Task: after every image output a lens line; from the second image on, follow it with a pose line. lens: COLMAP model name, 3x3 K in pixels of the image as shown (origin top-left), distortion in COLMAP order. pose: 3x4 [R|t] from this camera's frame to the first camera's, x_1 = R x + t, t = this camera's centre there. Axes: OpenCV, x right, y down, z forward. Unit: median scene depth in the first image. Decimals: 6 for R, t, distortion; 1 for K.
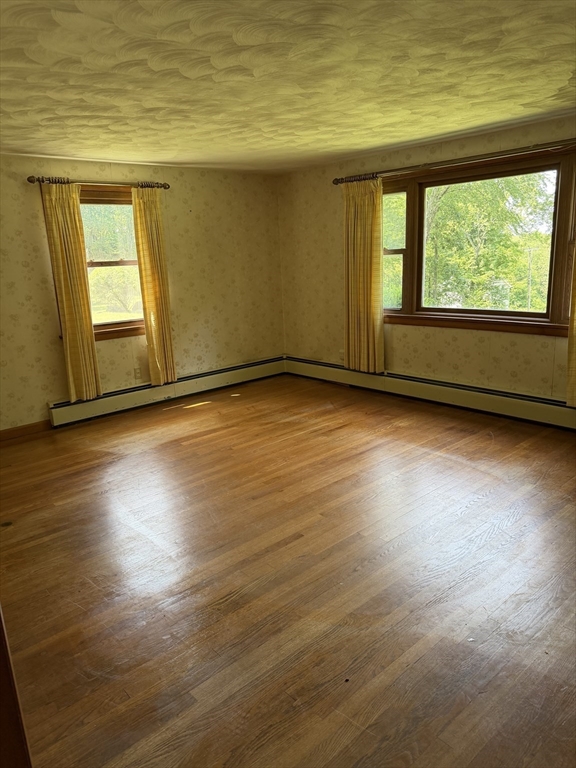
lens RADIAL K [[539.8, 0, 288.0], [0, 539.8, 384.0], [0, 0, 1]] dist [0.096374, -0.090484]
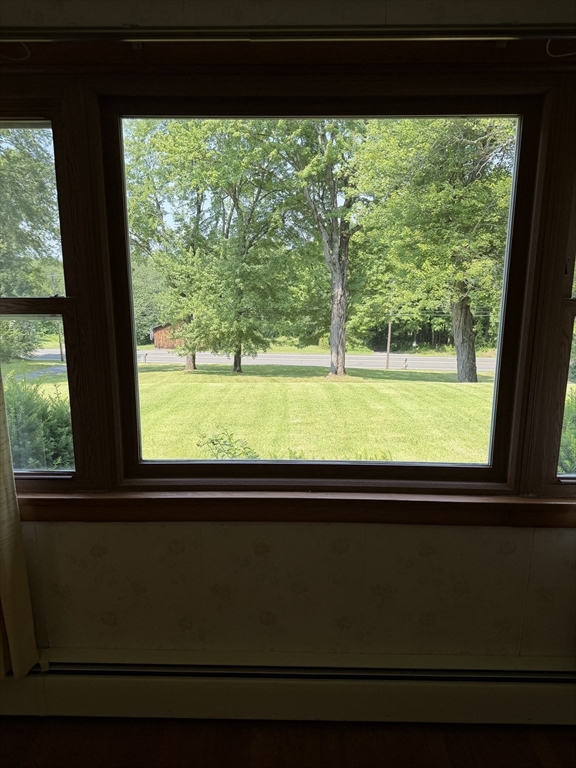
lens RADIAL K [[539.8, 0, 288.0], [0, 539.8, 384.0], [0, 0, 1]] dist [0.096374, -0.090484]
pose [[0.679979, -0.112064, 0.724617, 0.060402], [0.143257, 0.989511, 0.018598, -0.180980], [-0.719100, 0.091160, 0.688901, 0.668833]]
